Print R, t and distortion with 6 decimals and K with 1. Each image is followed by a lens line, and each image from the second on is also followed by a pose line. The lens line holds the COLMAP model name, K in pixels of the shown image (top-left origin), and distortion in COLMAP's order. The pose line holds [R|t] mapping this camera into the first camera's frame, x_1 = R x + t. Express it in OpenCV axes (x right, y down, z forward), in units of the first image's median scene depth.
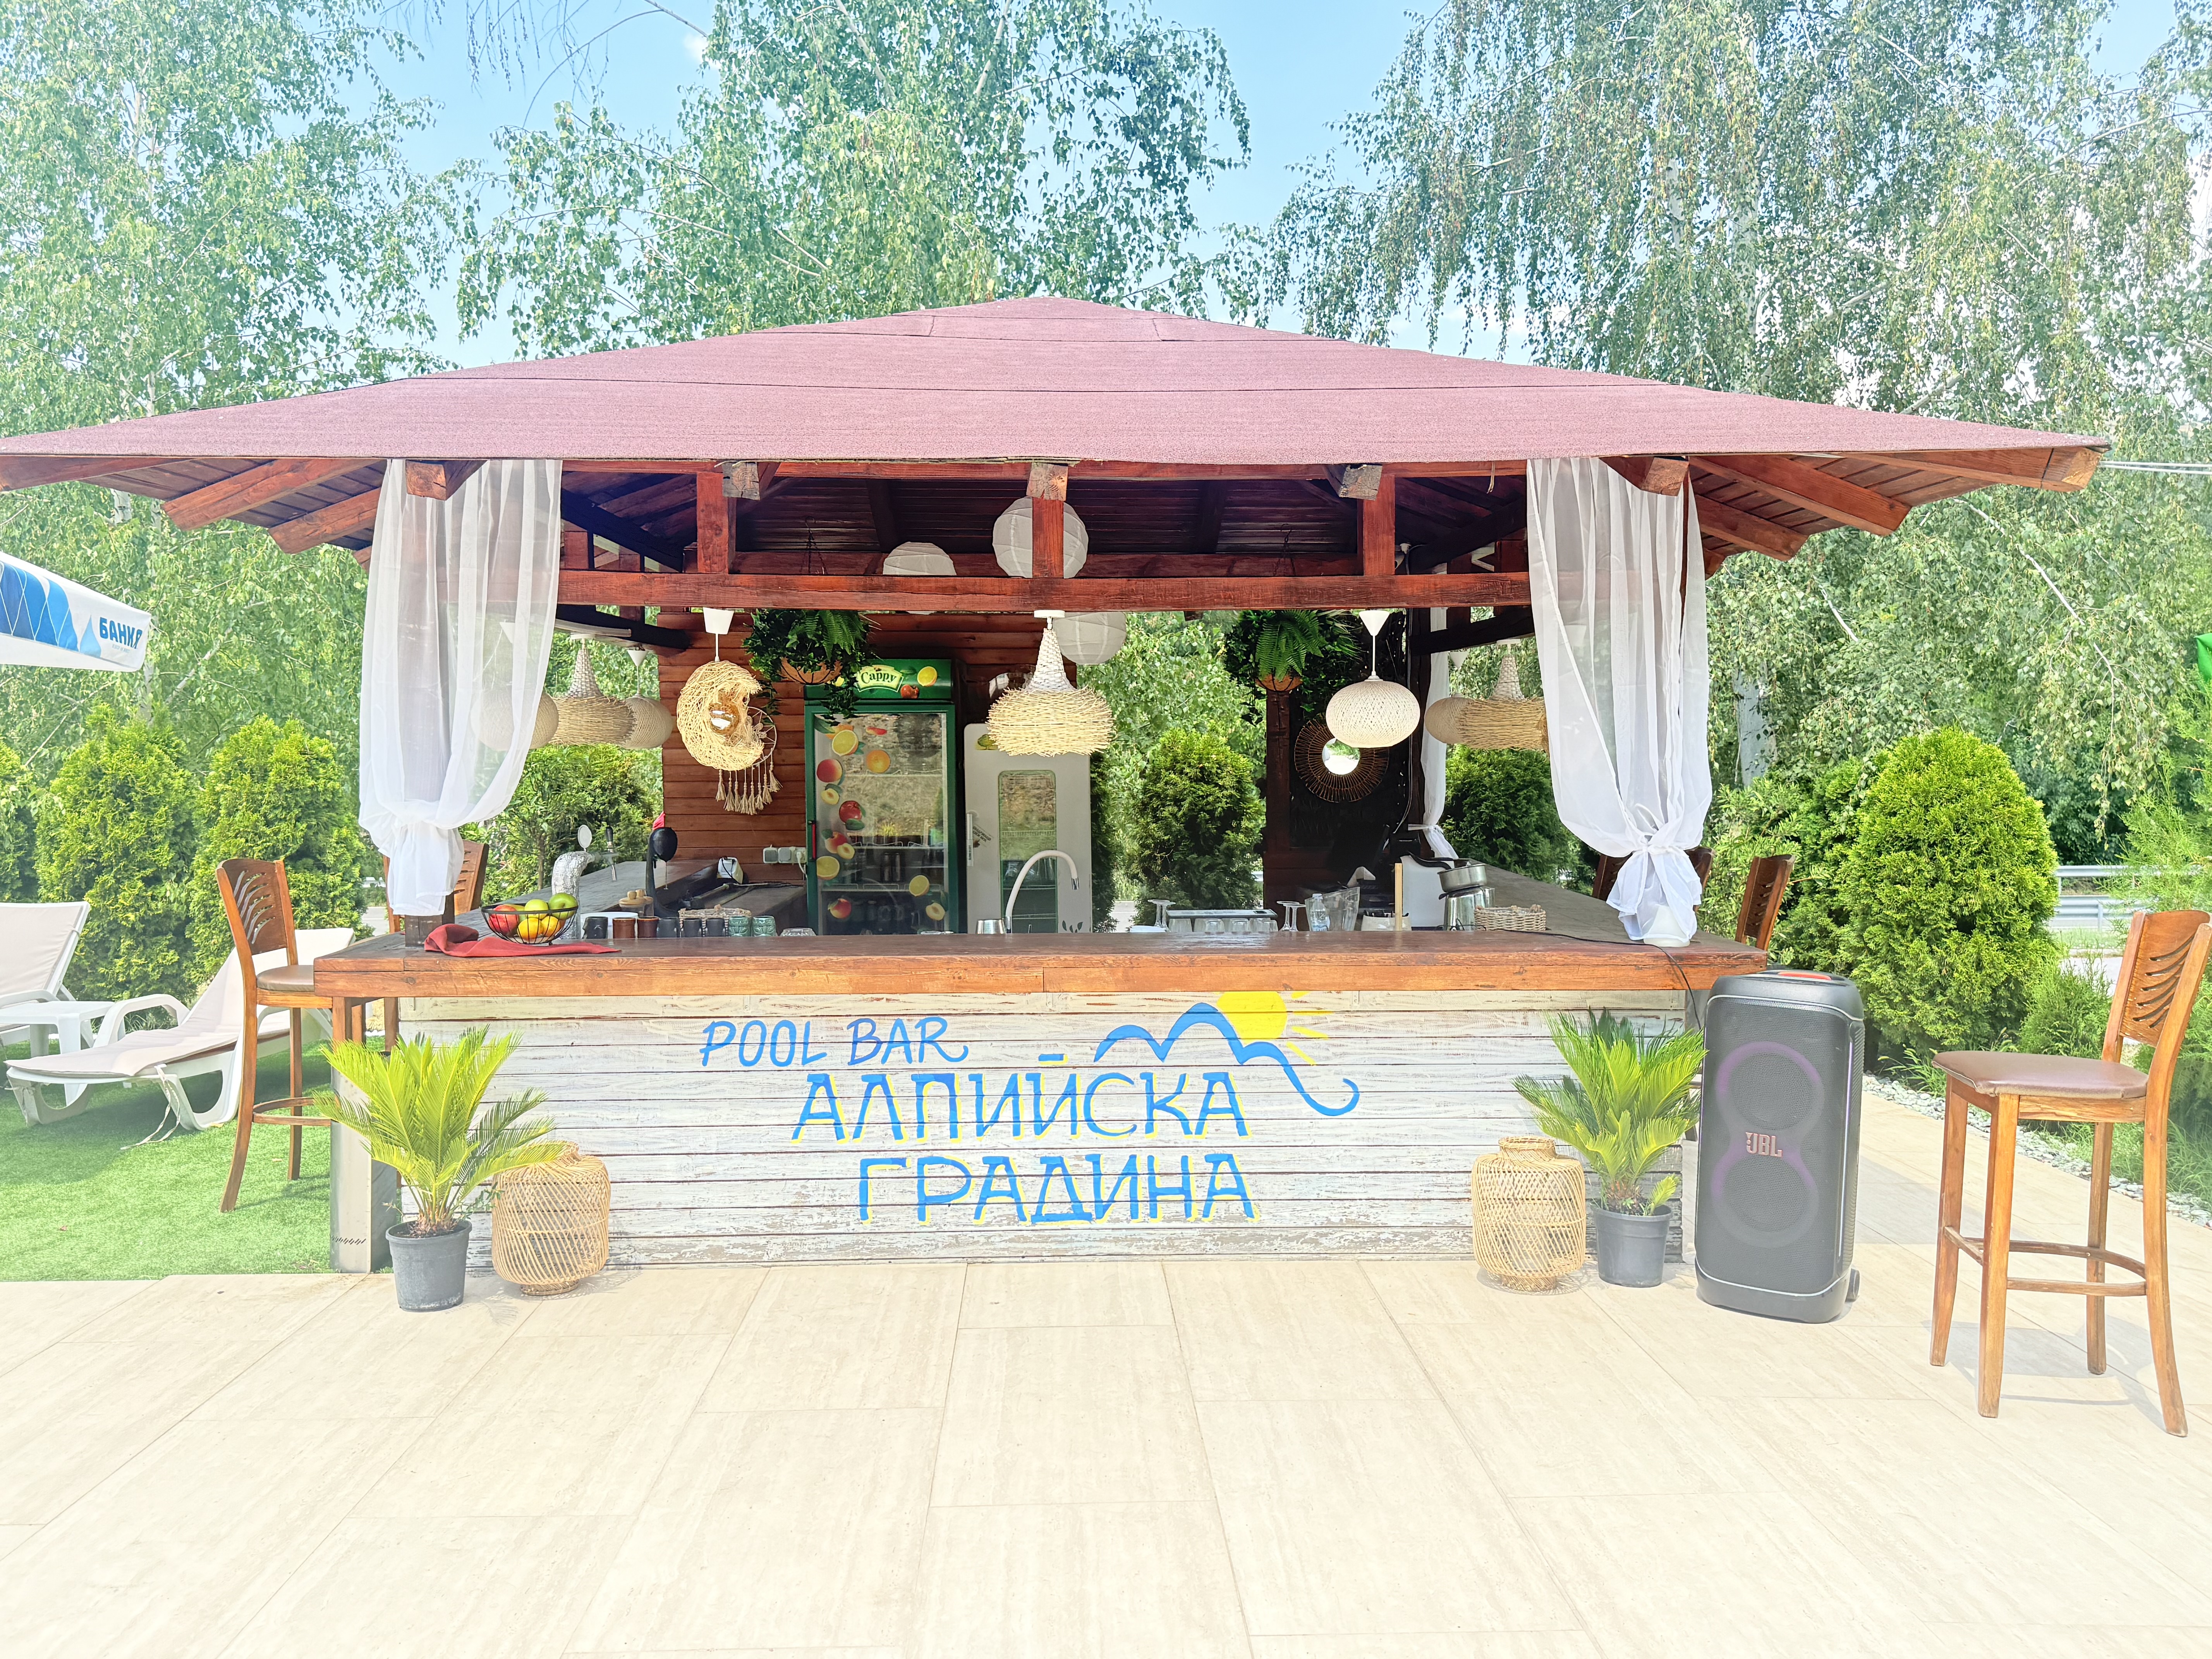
lens RADIAL K [[1910.9, 0, 1106.0], [0, 1910.9, 829.5], [0, 0, 1]] dist [0.009957, -0.005811]
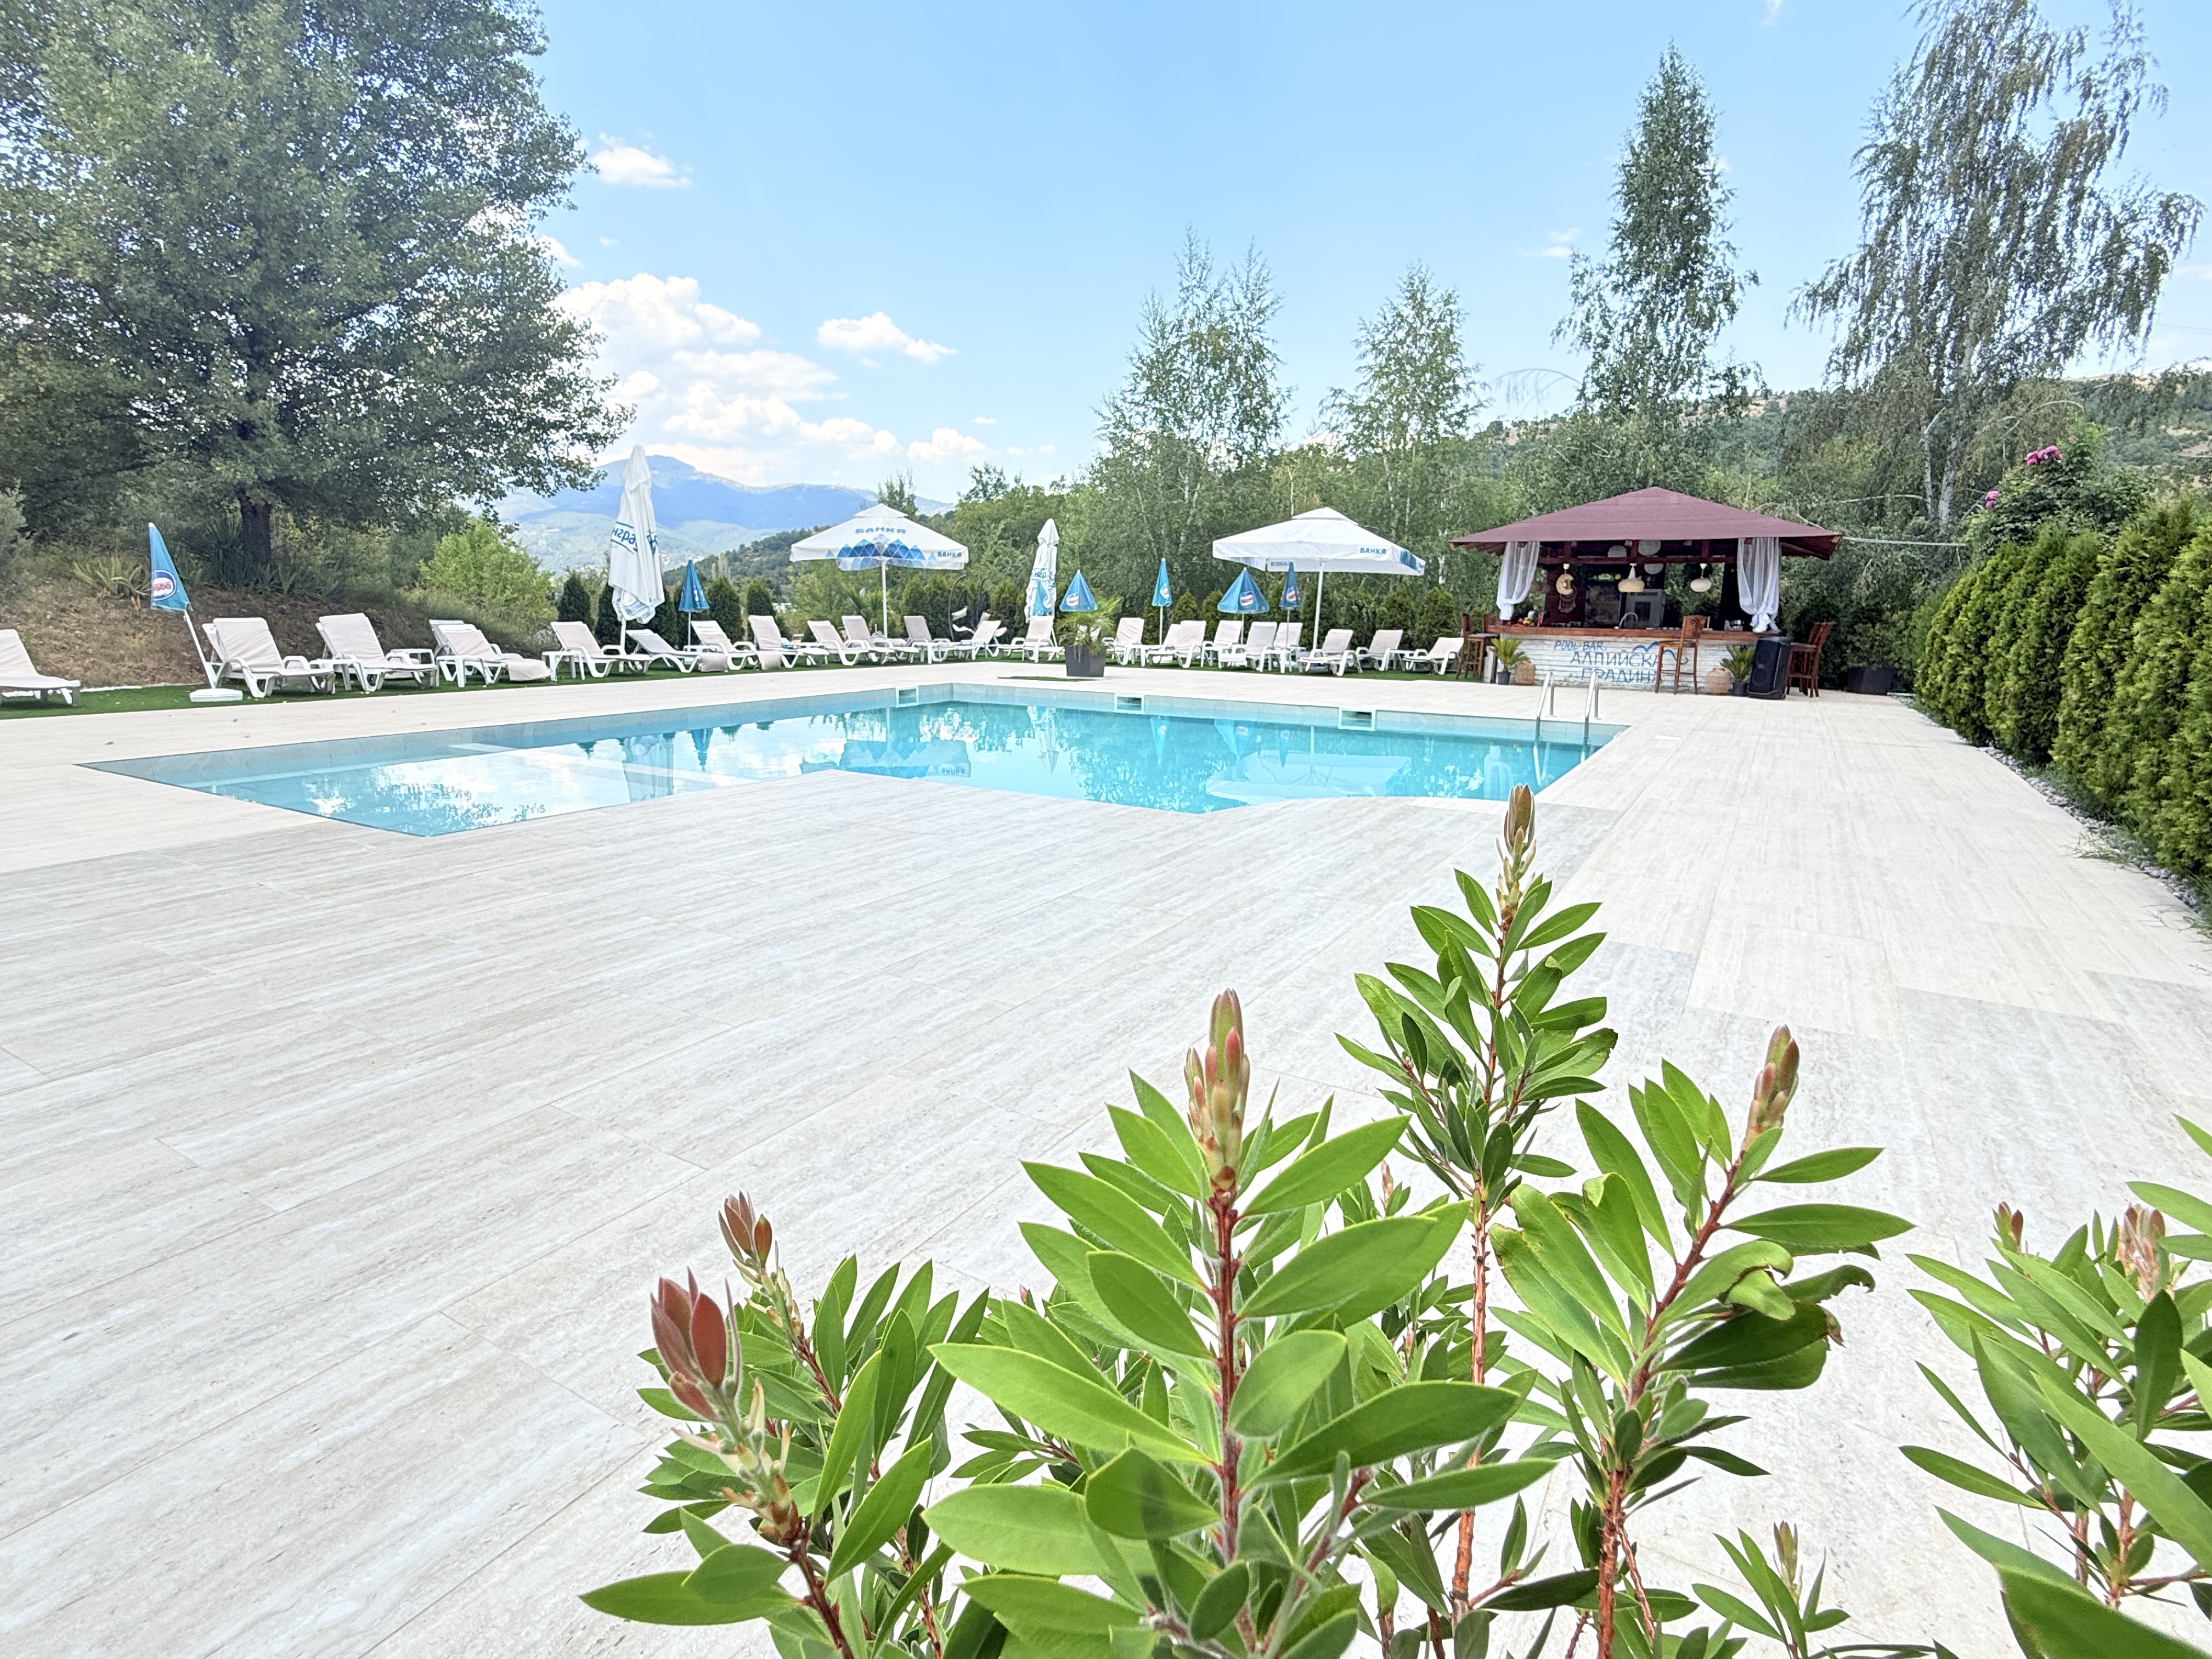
lens RADIAL K [[1096.1, 0, 1121.7], [0, 1096.1, 819.5], [0, 0, 1]] dist [0.001996, -0.000815]
pose [[0.843630, 0.120681, -0.523188, 0.441282], [-0.047917, 0.987447, 0.150504, 0.188934], [0.534783, -0.101900, 0.838823, -2.326827]]
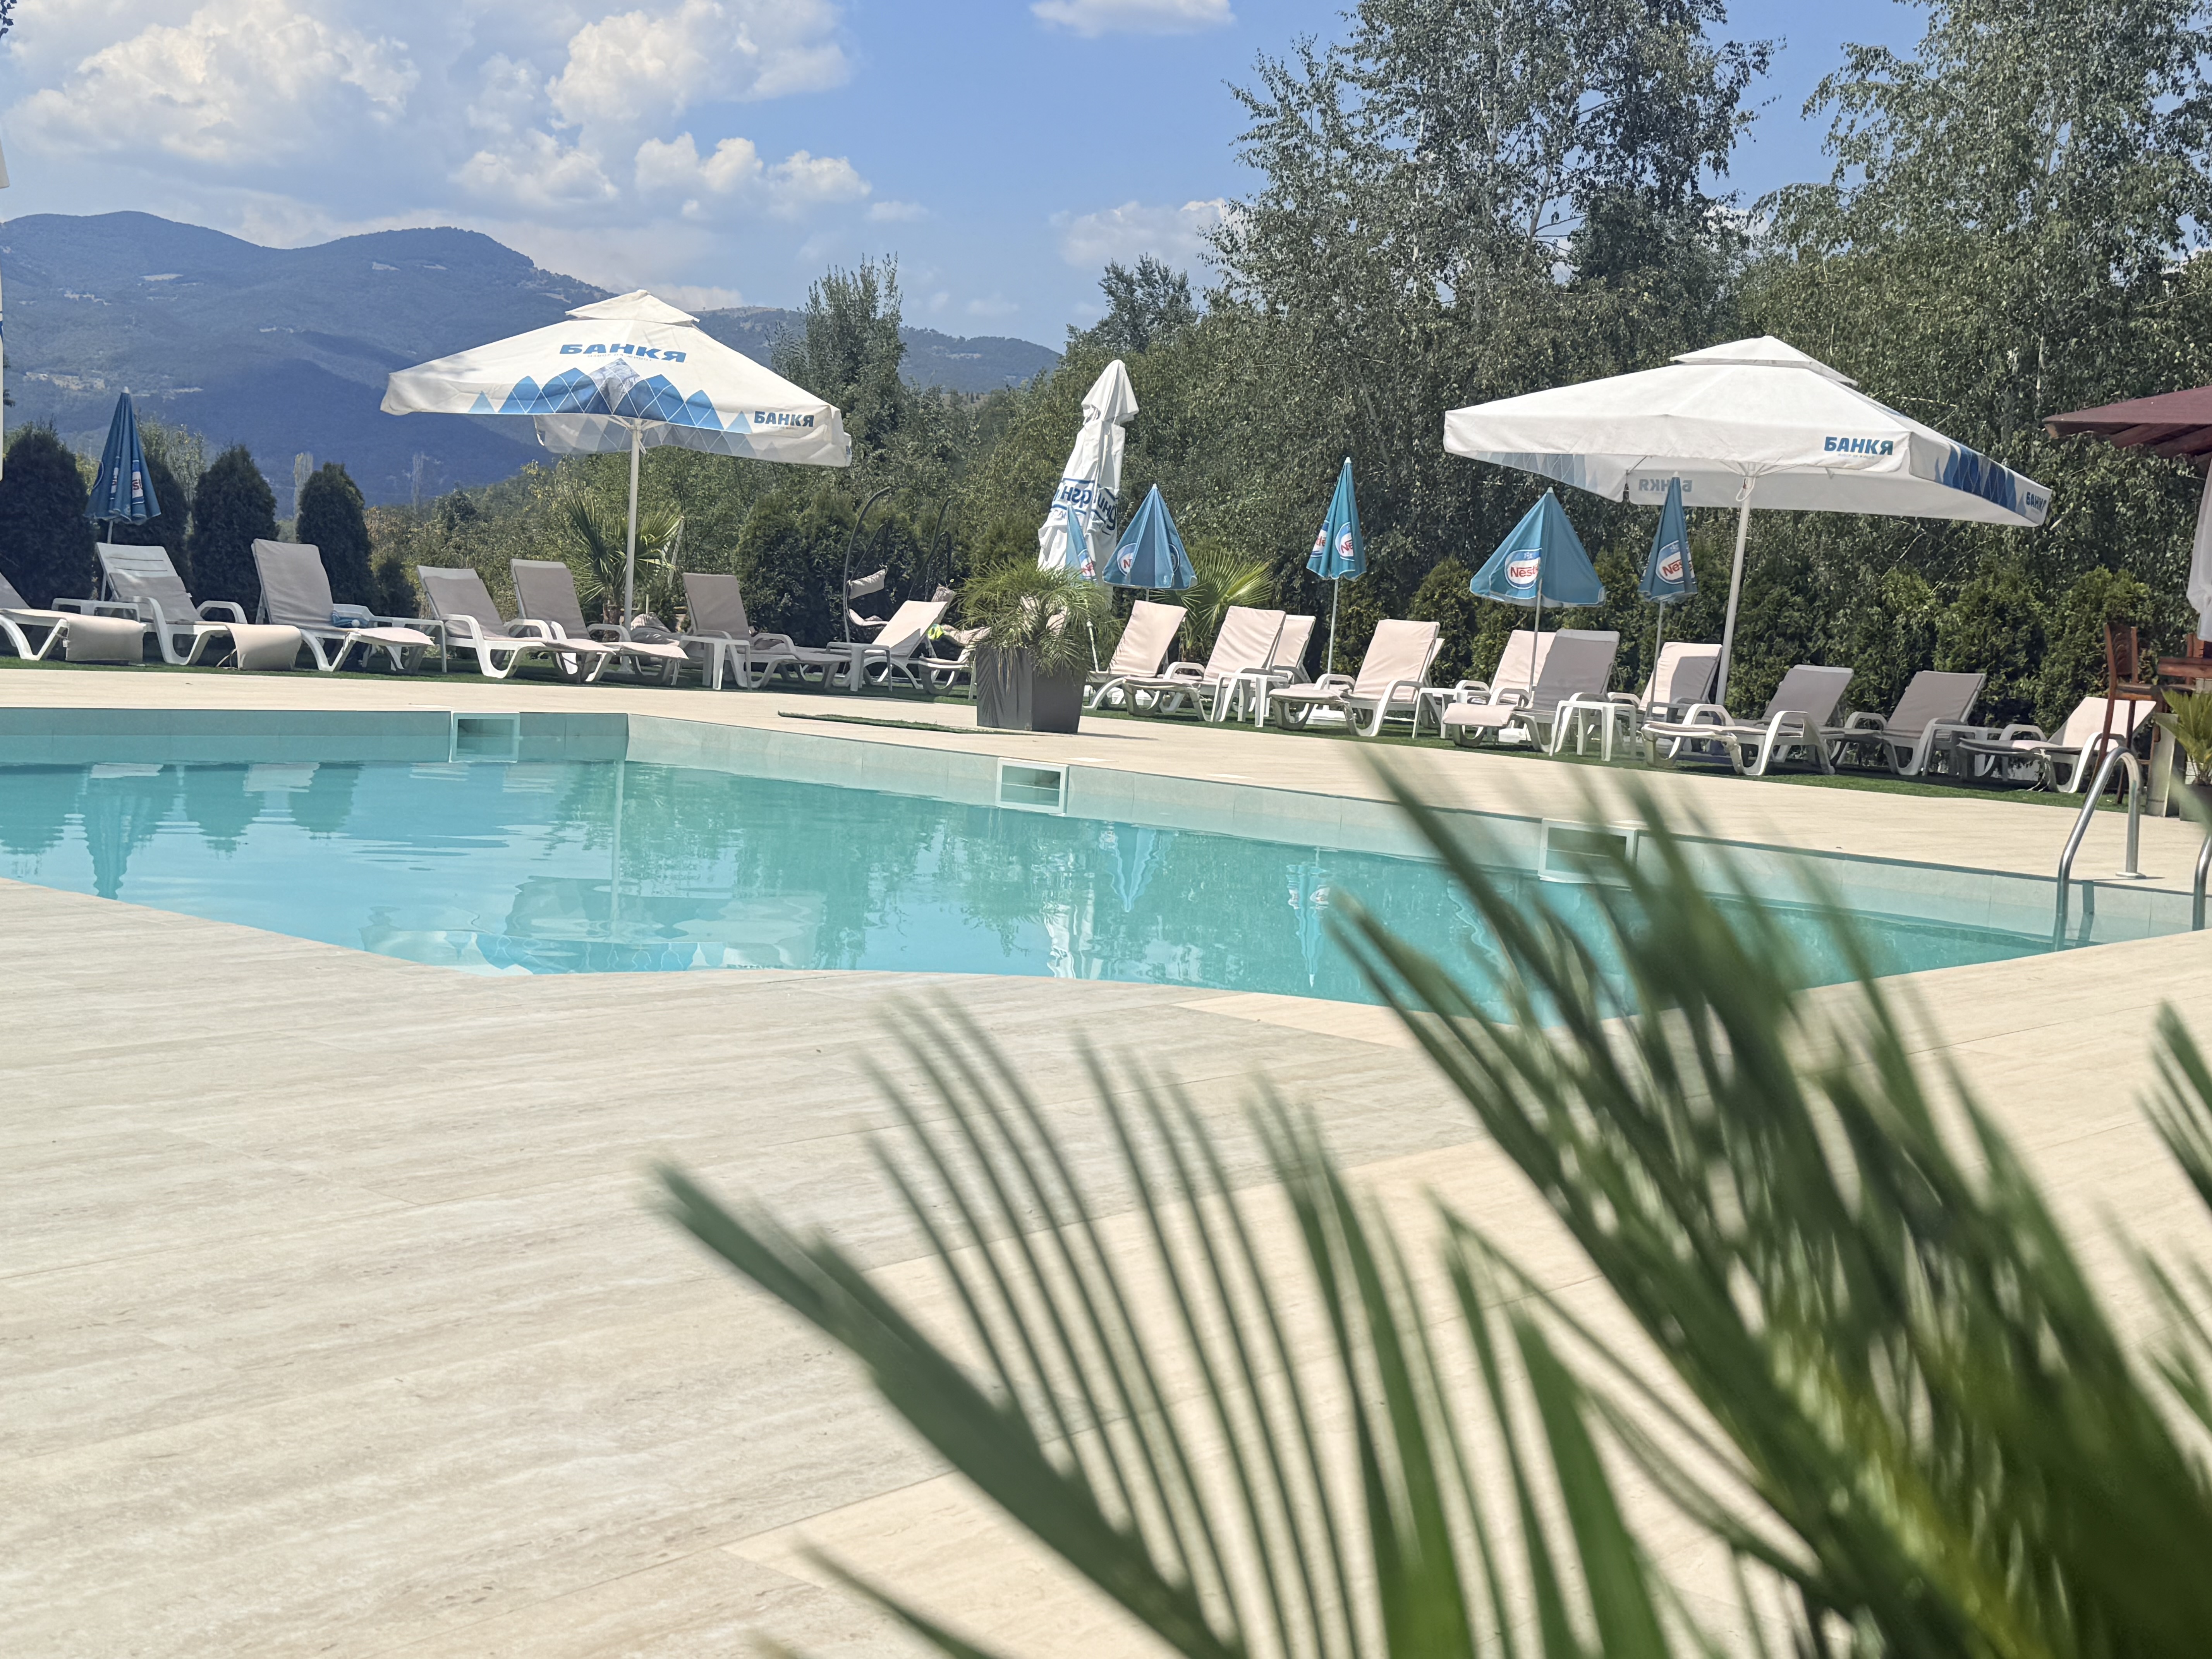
lens RADIAL K [[2765.7, 0, 1106.0], [0, 2765.7, 829.5], [0, 0, 1]] dist [0.208728, -0.452725]
pose [[0.755692, 0.108824, -0.645823, 0.690066], [-0.105847, 0.993429, 0.043544, 0.228532], [0.646318, 0.035453, 0.762244, -1.975201]]
